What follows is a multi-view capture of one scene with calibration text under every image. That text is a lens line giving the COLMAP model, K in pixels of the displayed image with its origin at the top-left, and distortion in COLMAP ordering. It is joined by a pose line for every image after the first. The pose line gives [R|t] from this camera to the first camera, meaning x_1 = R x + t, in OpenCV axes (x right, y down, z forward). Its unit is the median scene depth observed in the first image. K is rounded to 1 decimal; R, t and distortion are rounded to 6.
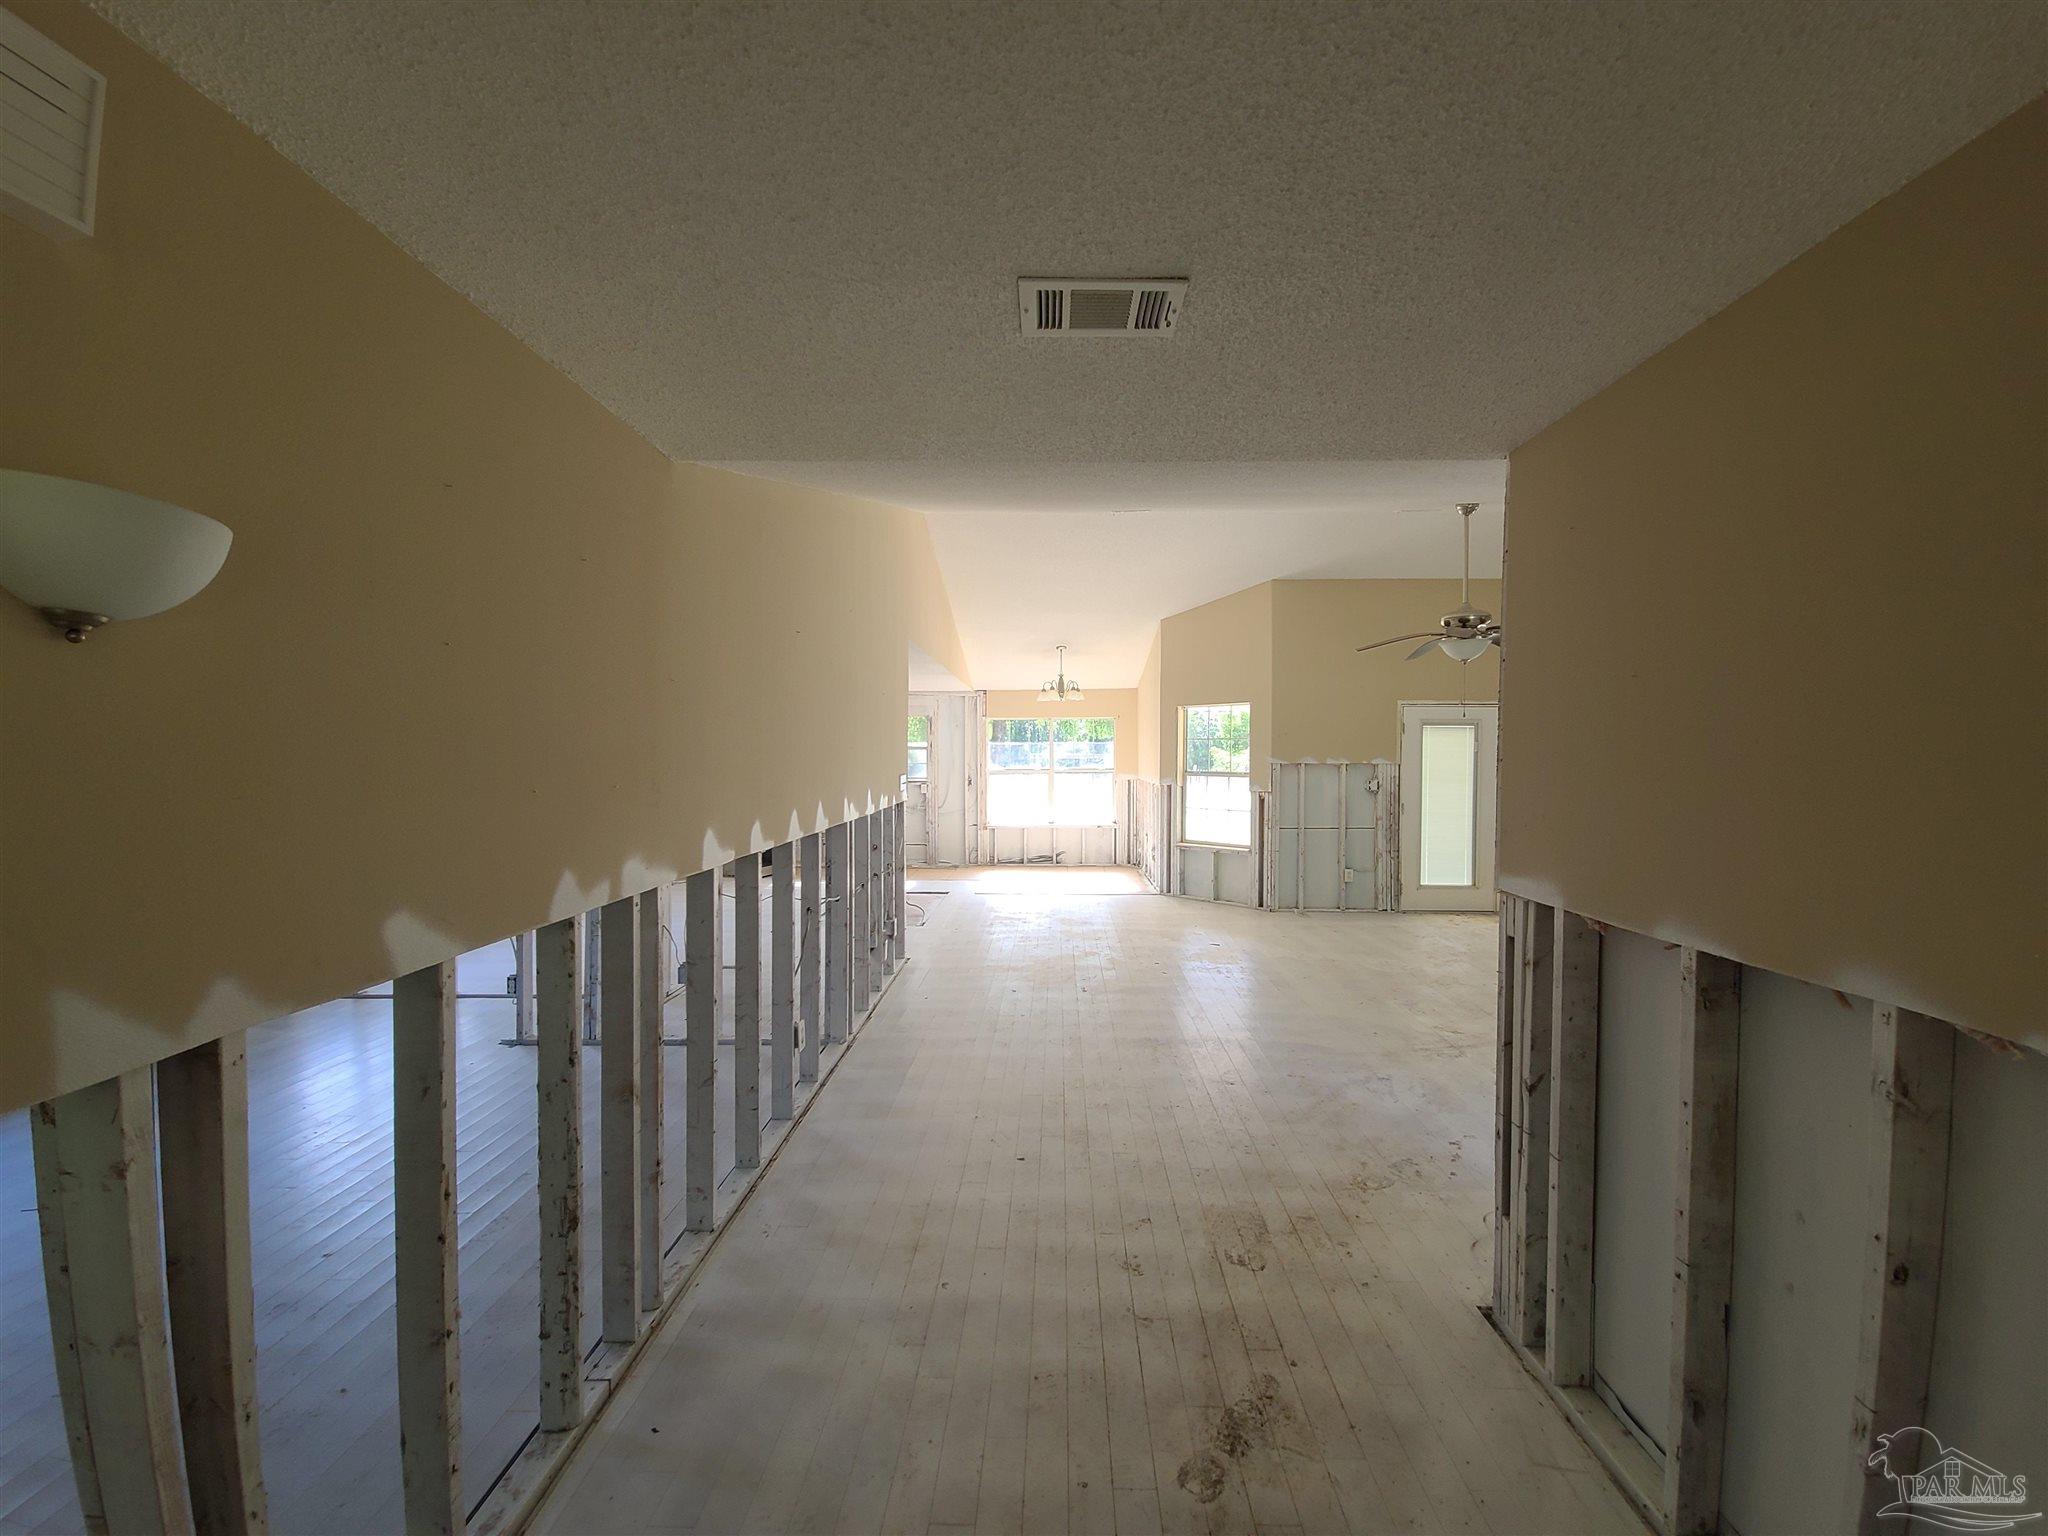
lens RADIAL K [[833.8, 0, 1058.9], [0, 833.8, 771.5], [0, 0, 1]] dist [0.004029, -0.001620]
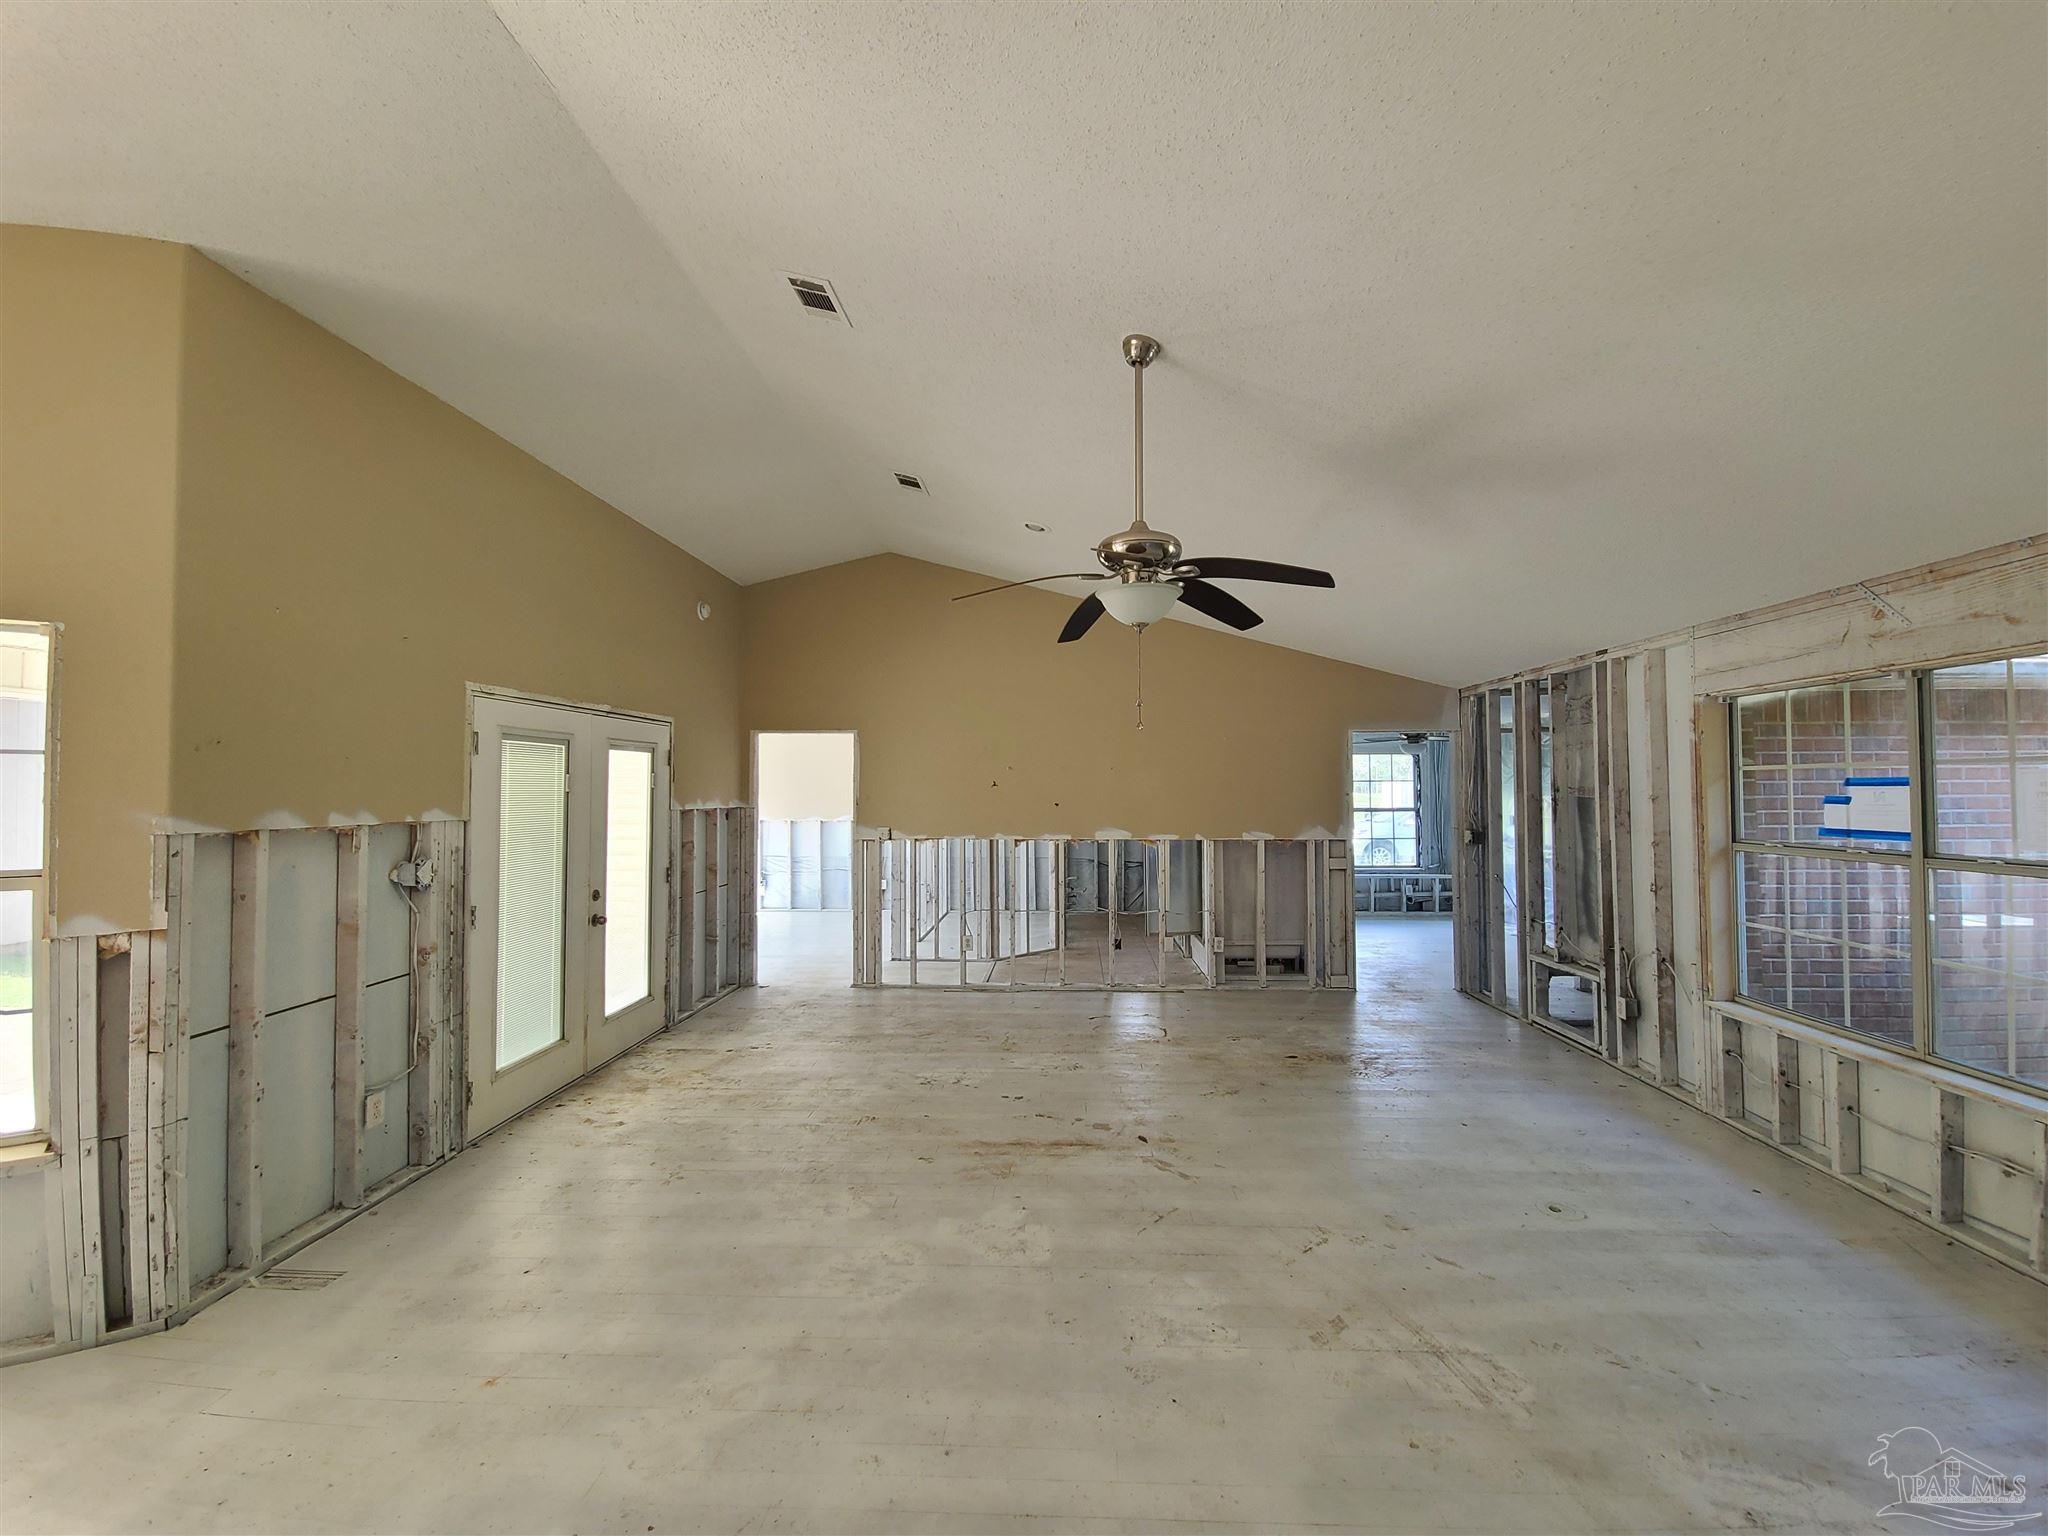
lens RADIAL K [[833.8, 0, 1025.4], [0, 833.8, 769.9], [0, 0, 1]] dist [0.004029, -0.001620]
pose [[0.036931, 0.019507, 0.999127, -0.037932], [0.028033, 0.999396, -0.020548, -0.018463], [-0.998925, 0.028768, 0.036361, 0.669951]]
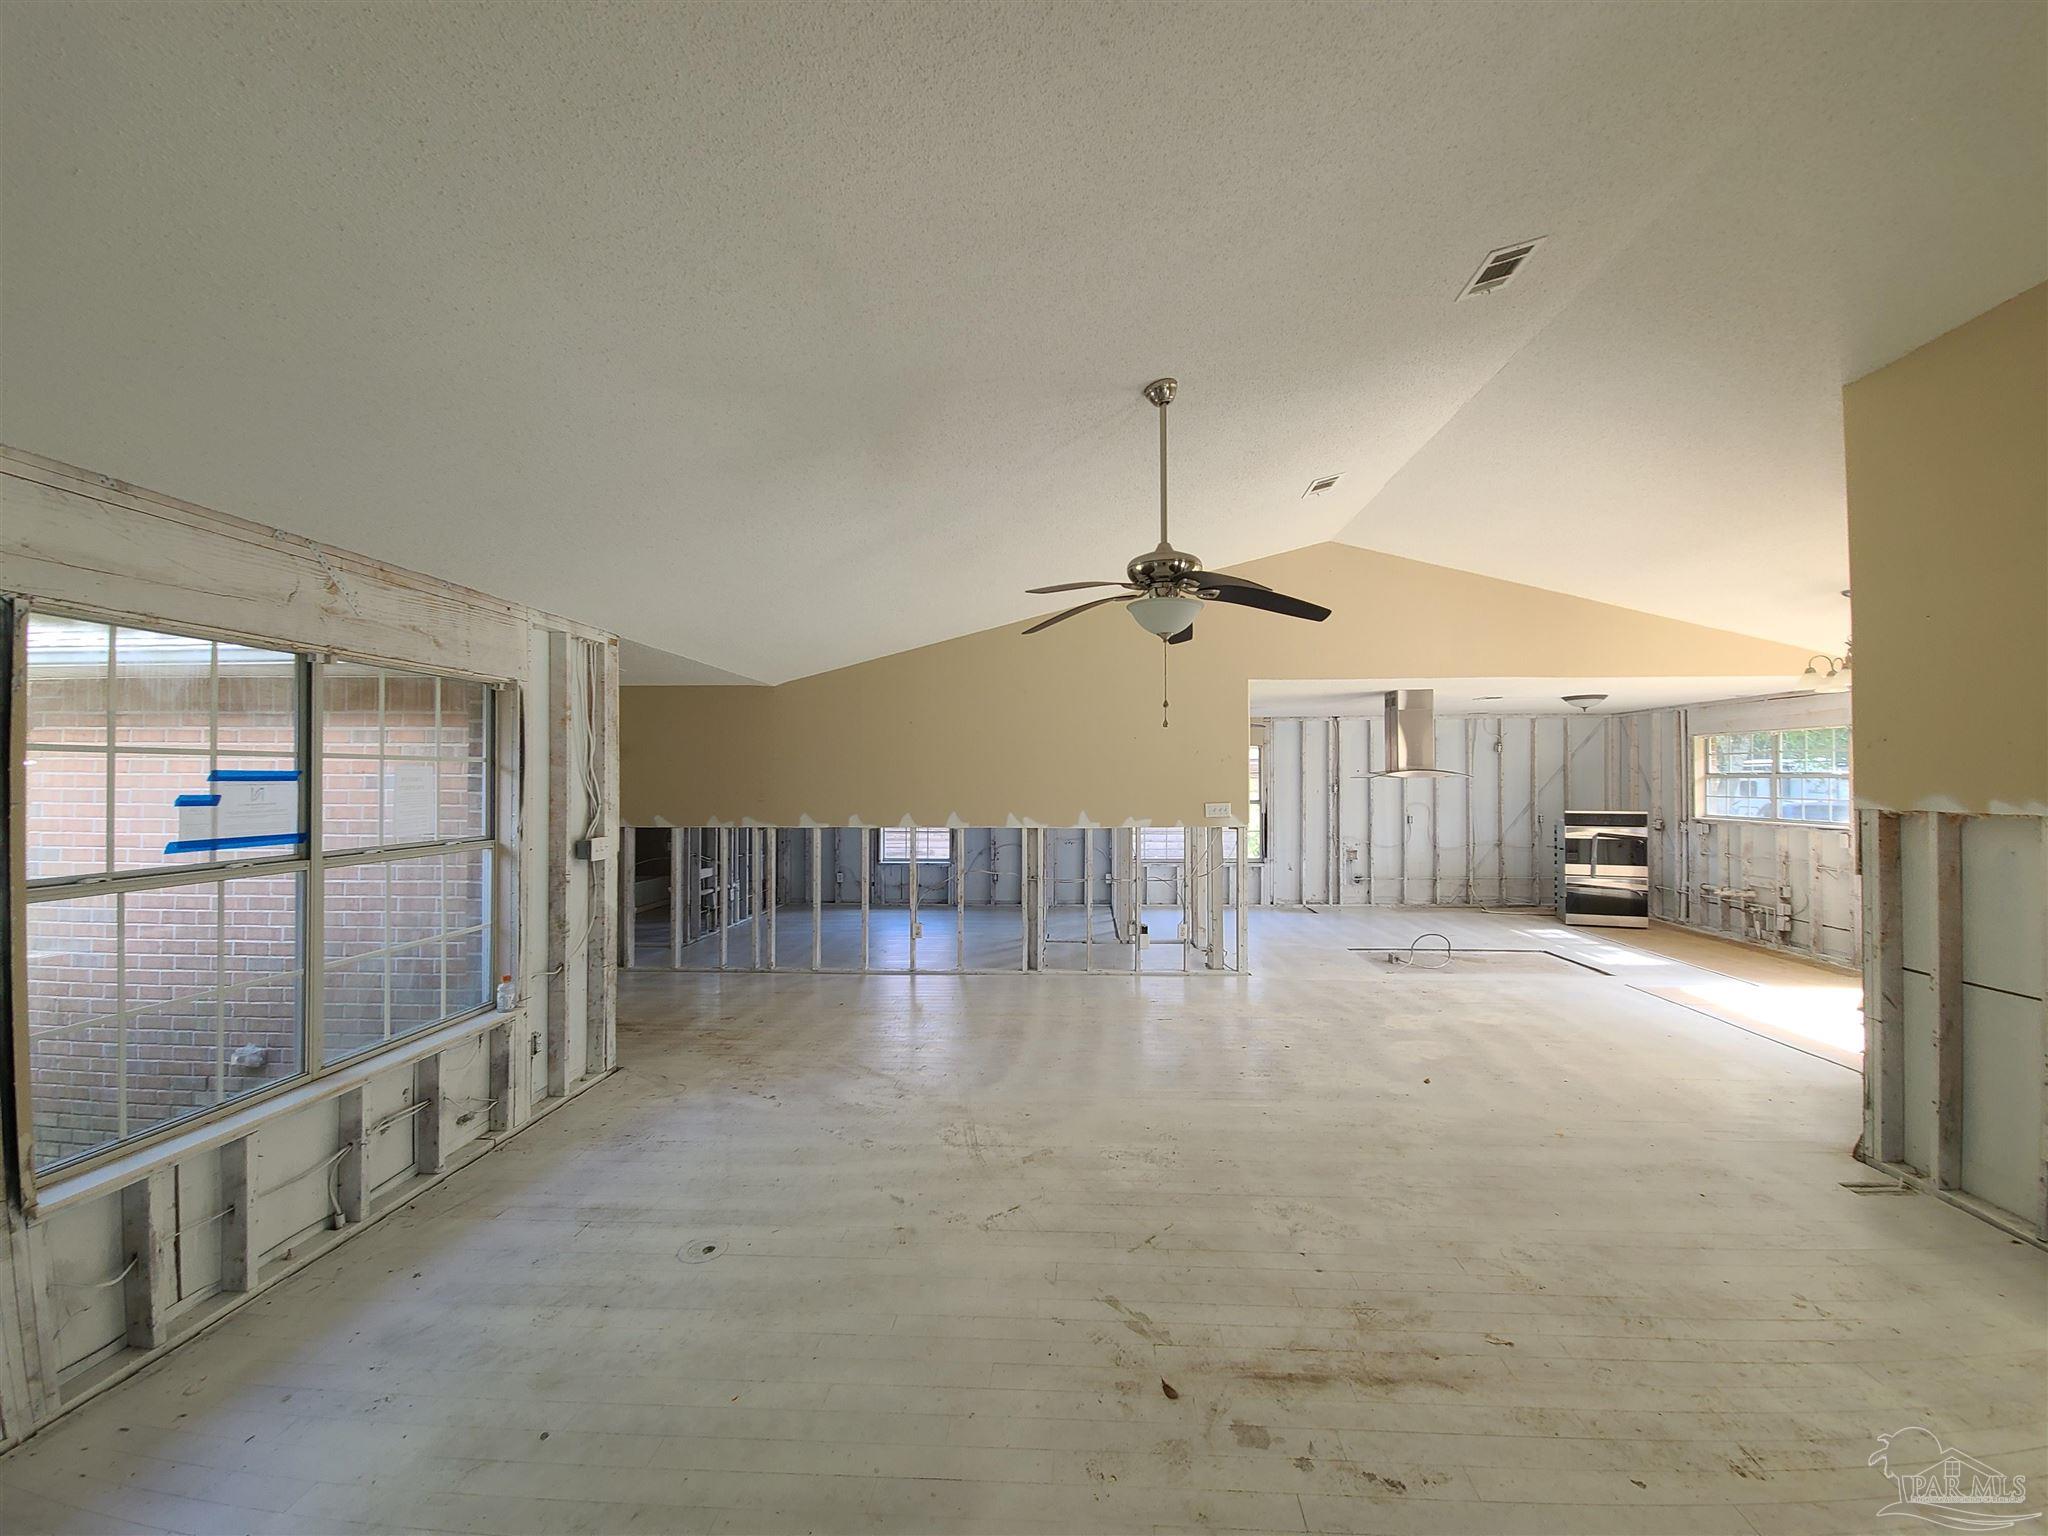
lens RADIAL K [[833.8, 0, 1025.4], [0, 833.8, 768.2], [0, 0, 1]] dist [0.004029, -0.001620]
pose [[-0.057948, -0.017401, -0.998168, 0.702210], [-0.022856, 0.999609, -0.016099, -0.013885], [0.998058, 0.021882, -0.058323, 0.592922]]
